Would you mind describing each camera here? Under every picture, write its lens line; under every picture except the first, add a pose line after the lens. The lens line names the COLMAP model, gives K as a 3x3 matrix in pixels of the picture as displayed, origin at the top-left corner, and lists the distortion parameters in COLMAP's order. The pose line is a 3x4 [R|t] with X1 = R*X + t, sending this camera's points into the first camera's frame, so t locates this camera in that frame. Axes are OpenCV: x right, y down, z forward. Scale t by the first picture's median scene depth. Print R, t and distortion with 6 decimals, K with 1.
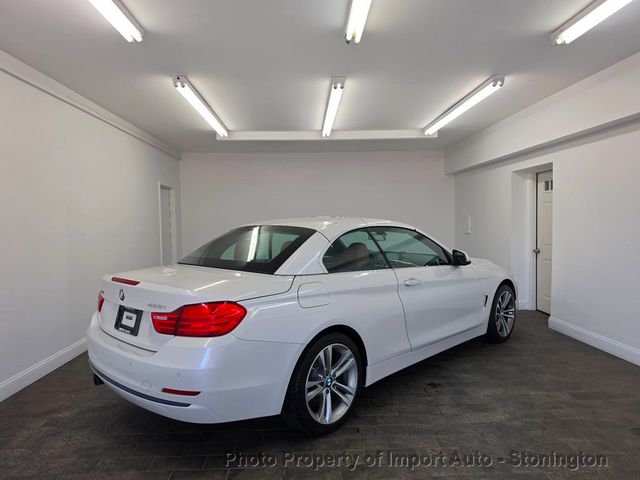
lens RADIAL K [[448.4, 0, 318.4], [0, 448.4, 236.6], [0, 0, 1]] dist [0.042195, -0.041107]
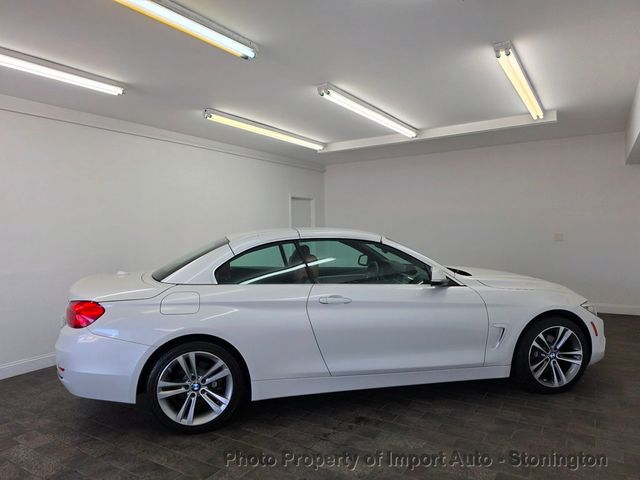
lens RADIAL K [[454.8, 0, 335.8], [0, 454.8, 240.3], [0, 0, 1]] dist [0.005135, 0.005384]
pose [[0.824365, 0.014399, -0.565875, 0.839520], [-0.012420, 0.999896, 0.007349, -0.031103], [0.565922, 0.000970, 0.824458, 0.284437]]
